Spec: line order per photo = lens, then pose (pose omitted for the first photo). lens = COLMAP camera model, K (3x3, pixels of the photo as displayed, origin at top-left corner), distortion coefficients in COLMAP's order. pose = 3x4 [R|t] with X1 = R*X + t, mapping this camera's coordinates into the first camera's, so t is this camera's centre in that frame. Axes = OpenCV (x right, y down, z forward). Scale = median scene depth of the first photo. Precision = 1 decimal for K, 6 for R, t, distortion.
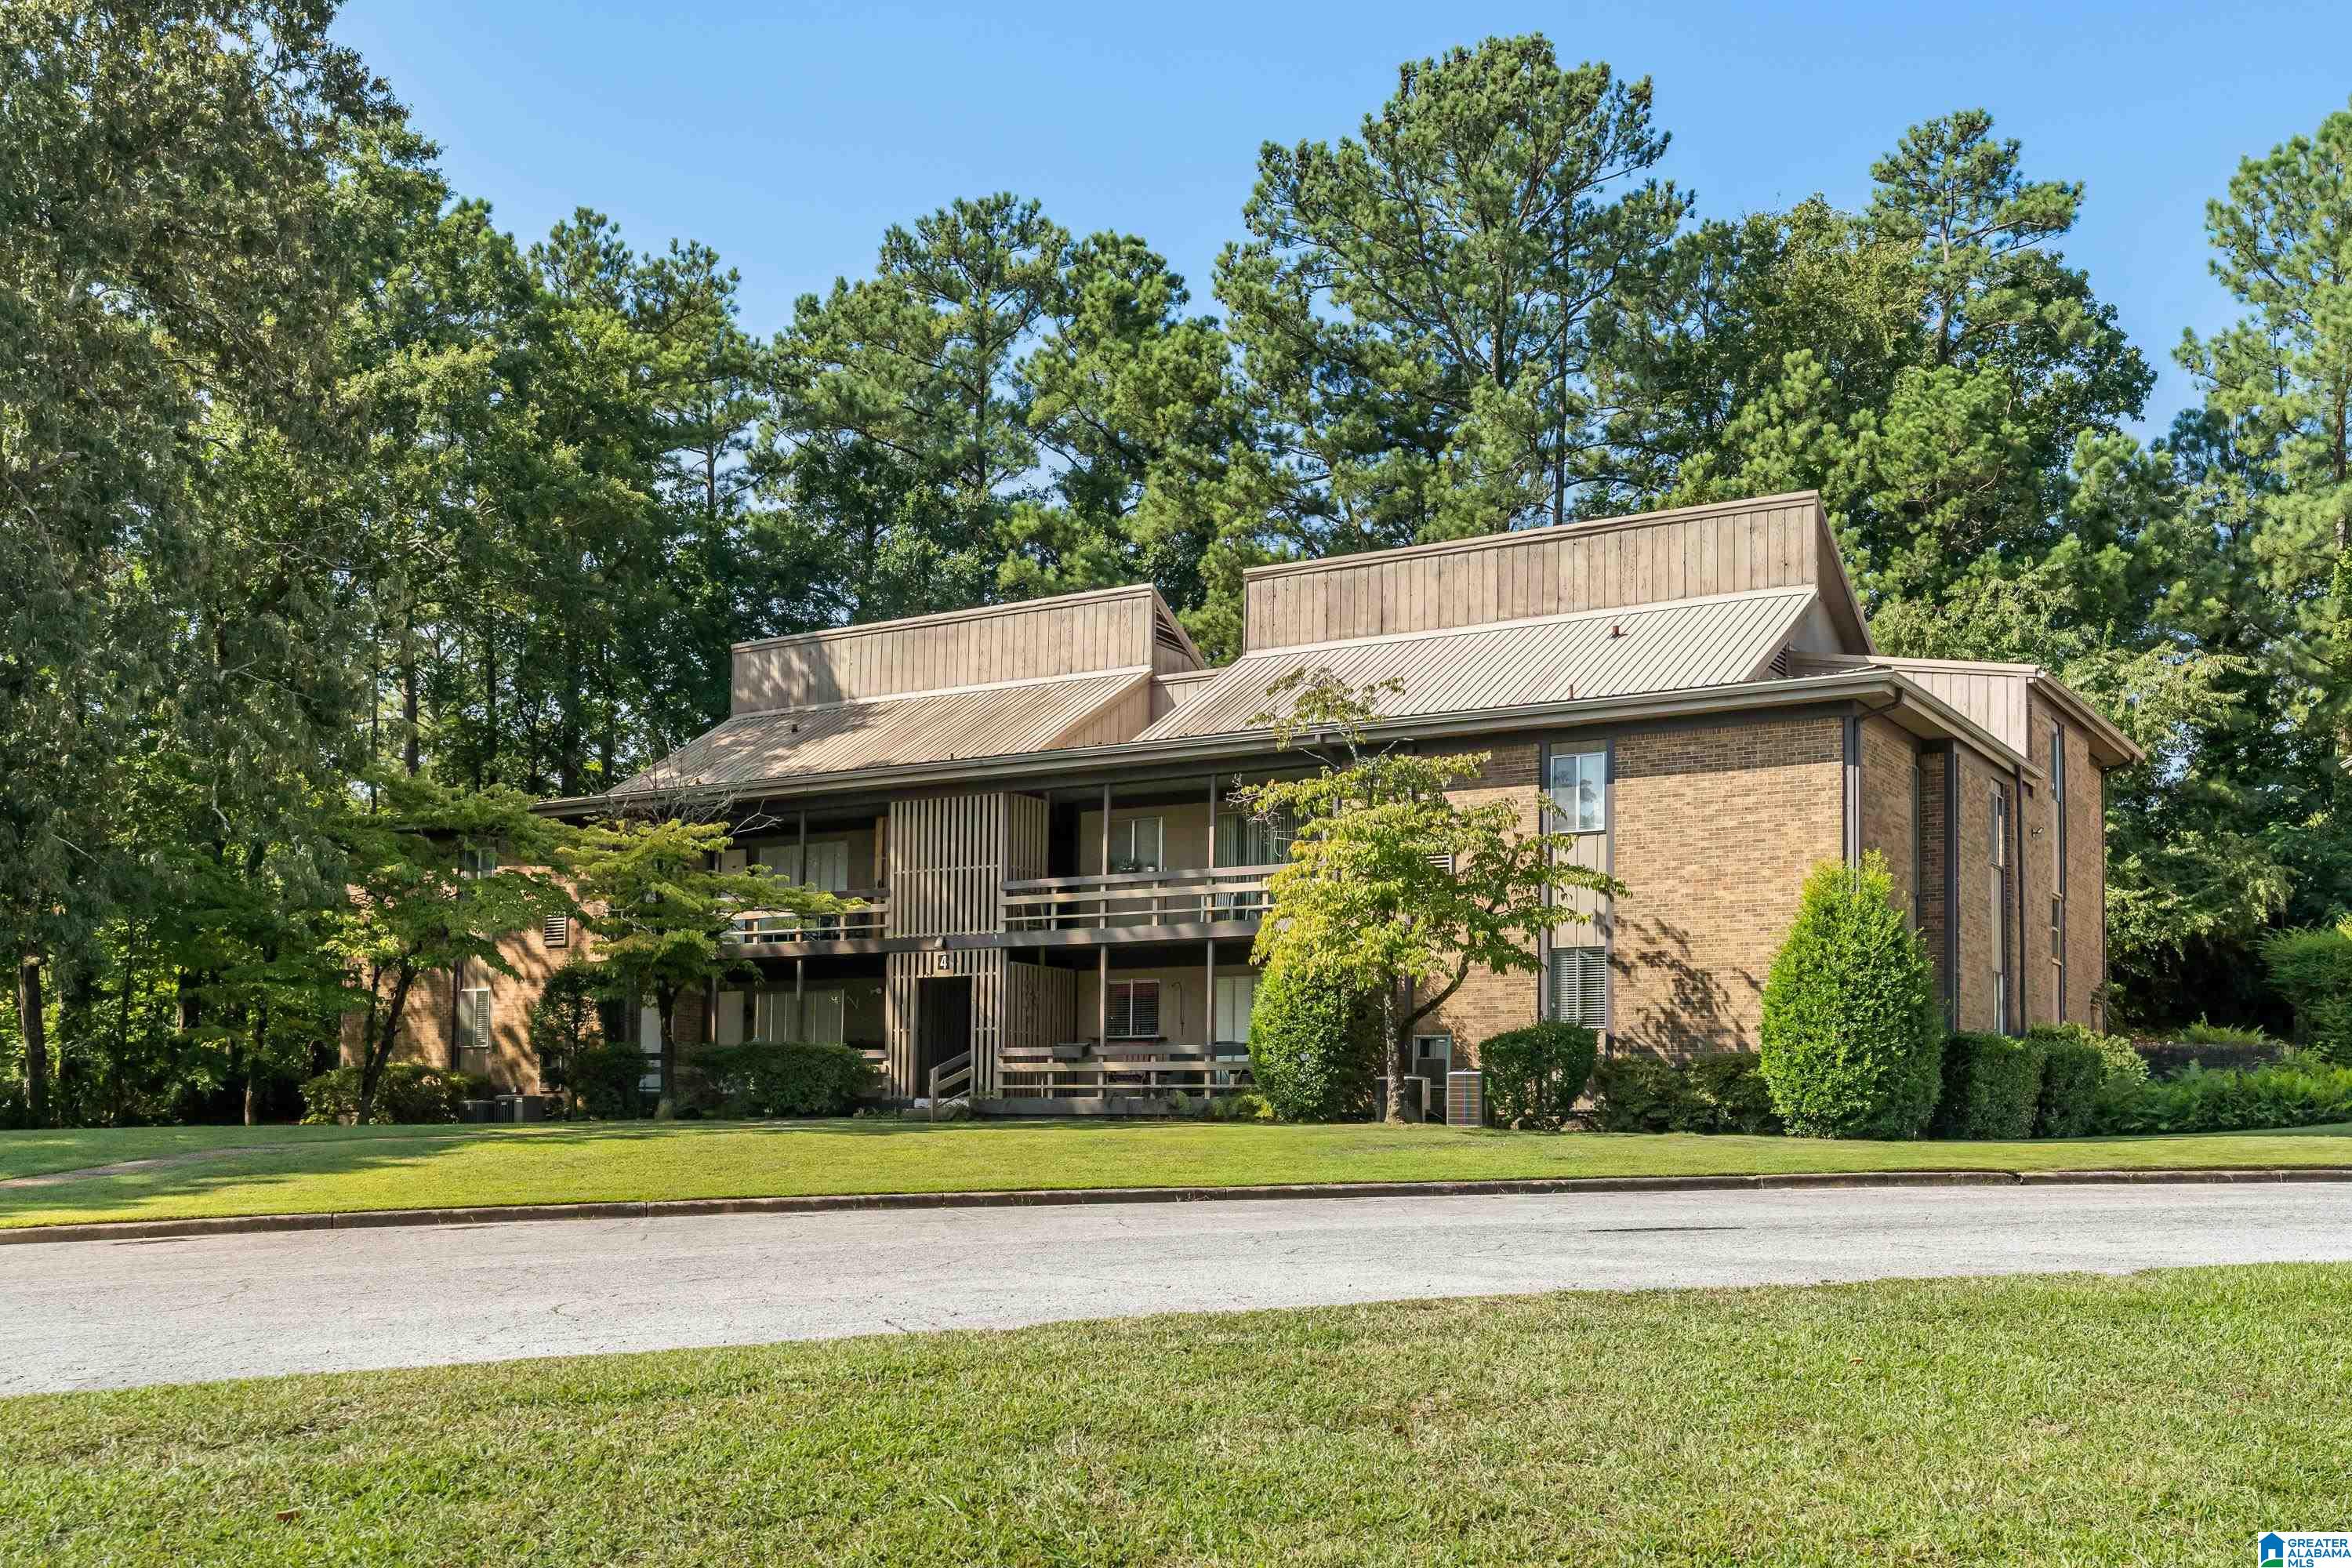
lens RADIAL K [[2341.5, 0, 1176.0], [0, 2341.5, 784.0], [0, 0, 1]] dist [0.138453, 0.000727]
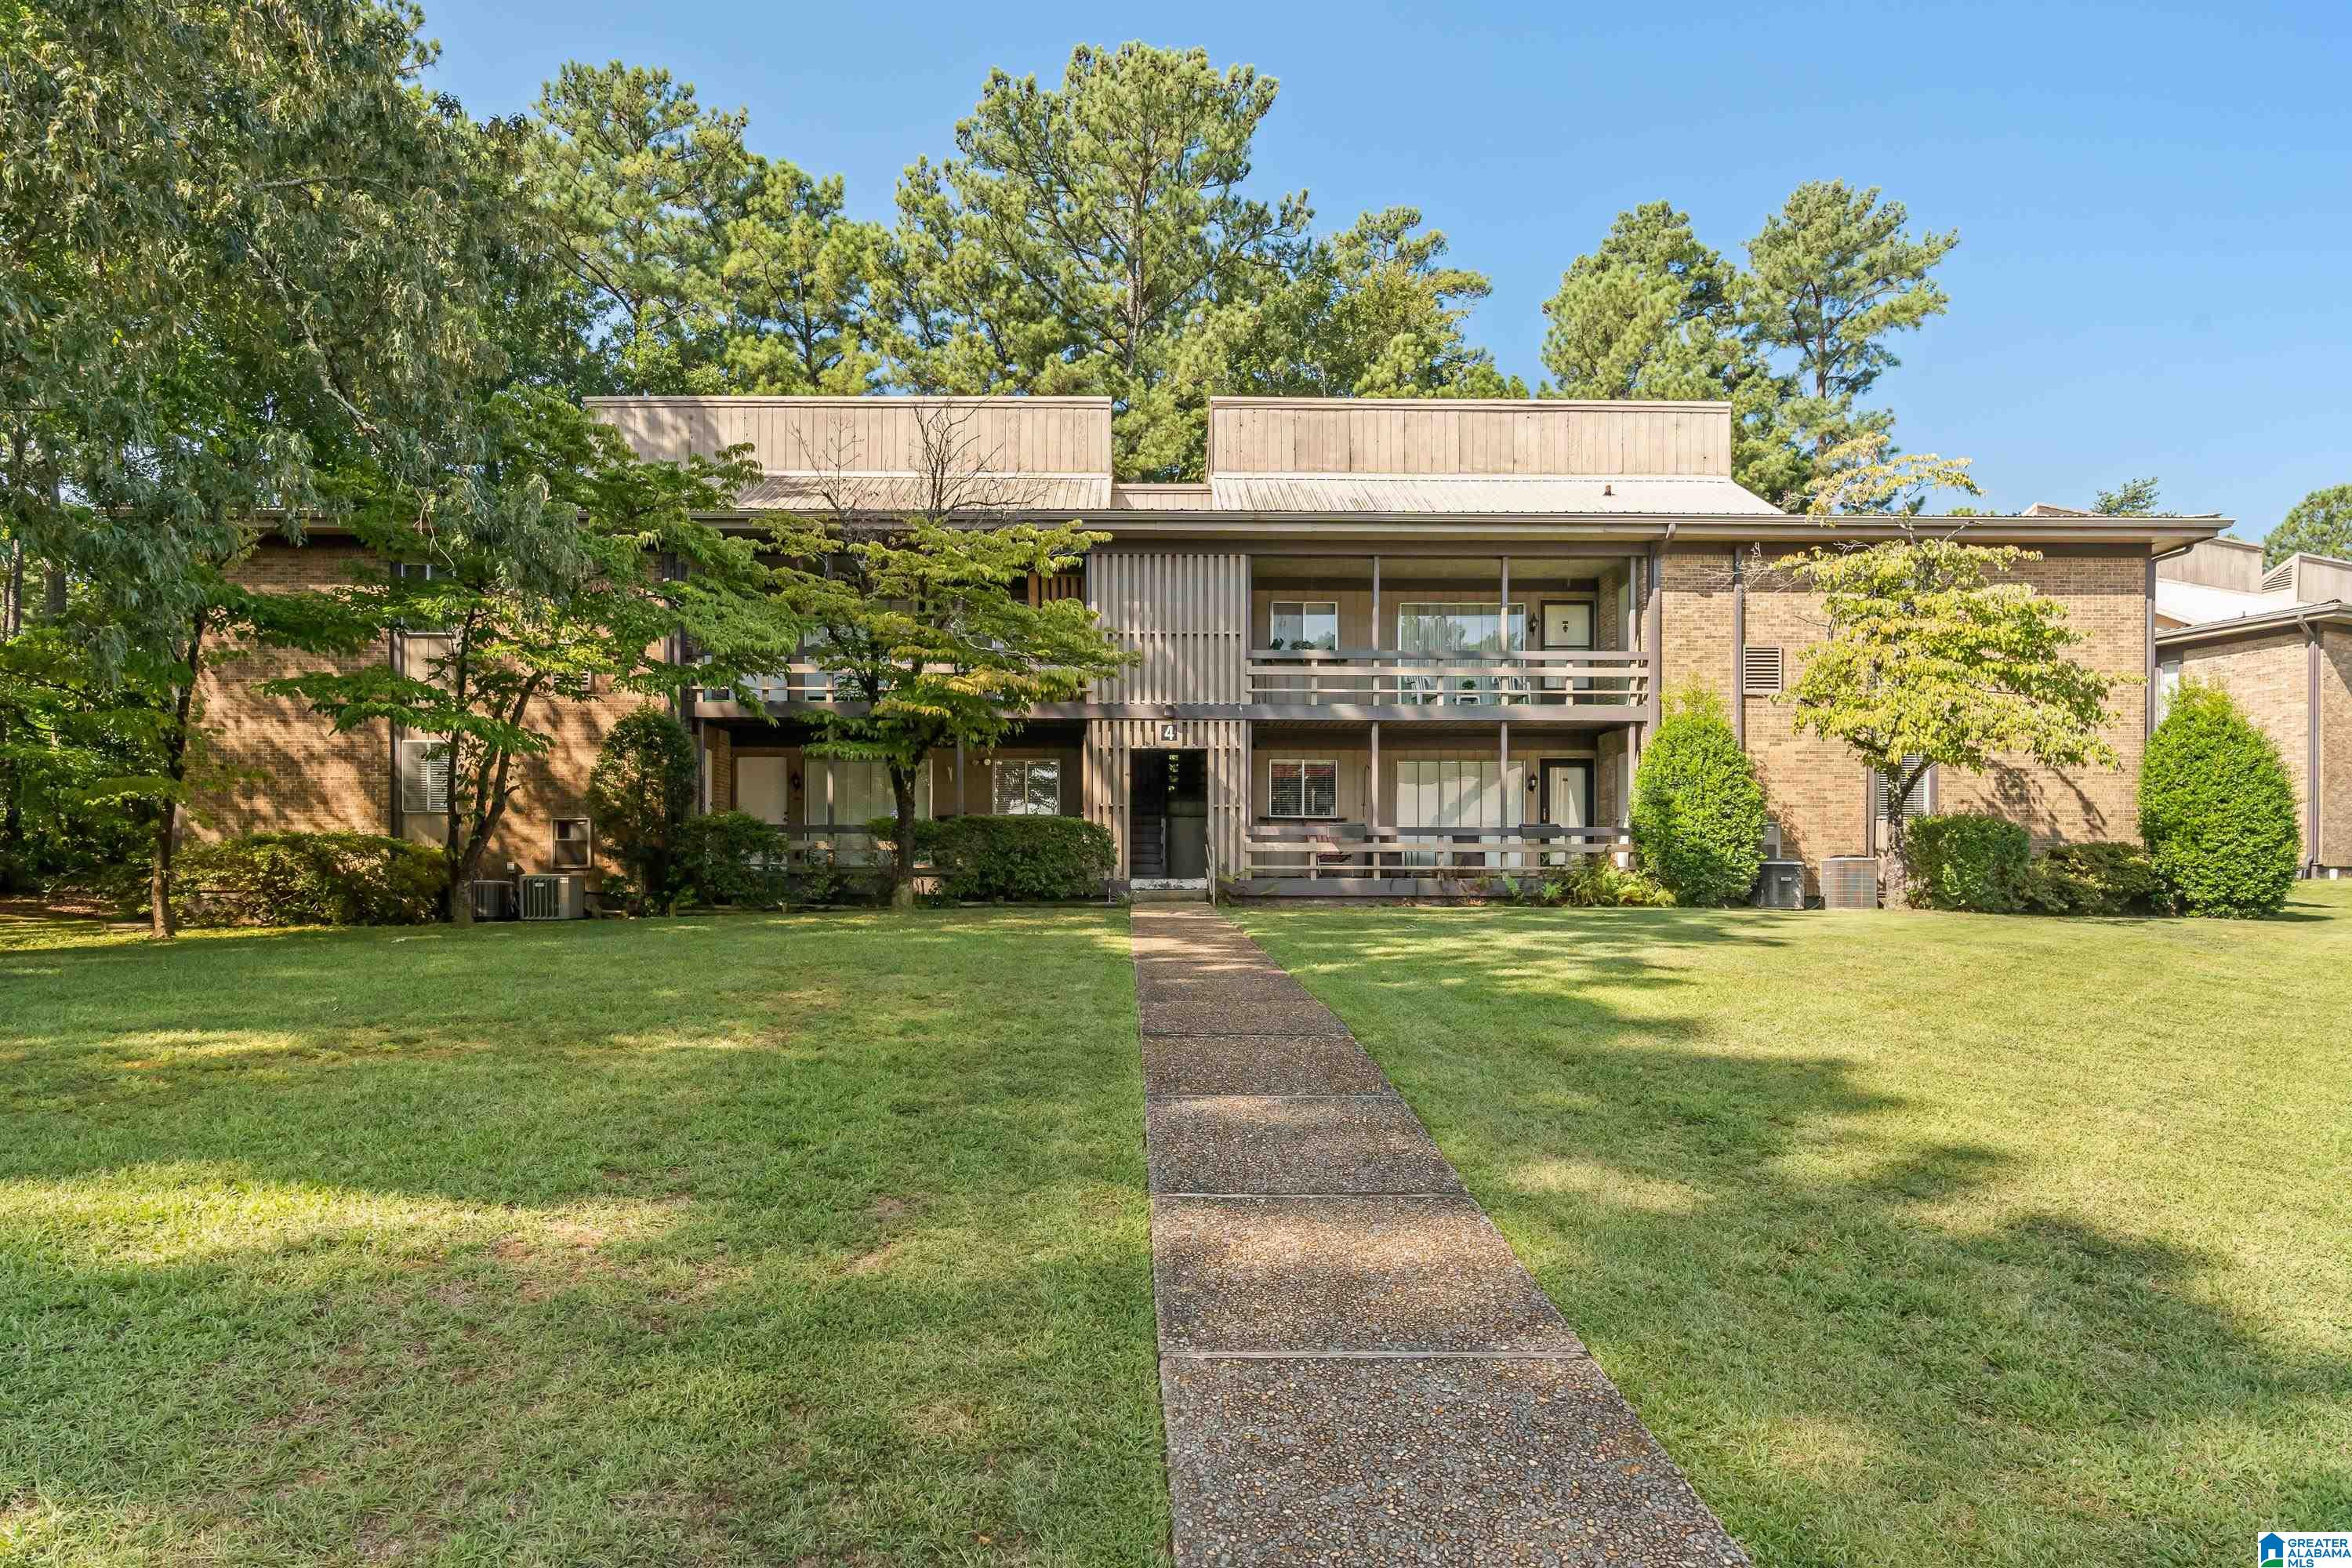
lens RADIAL K [[1215.9, 0, 1167.8], [0, 1215.9, 770.3], [0, 0, 1]] dist [0.001987, 0.000299]
pose [[0.828598, 0.023620, 0.559345, -0.370205], [-0.077936, 0.994248, 0.073467, 0.056664], [-0.554393, -0.104467, 0.825673, 0.614982]]
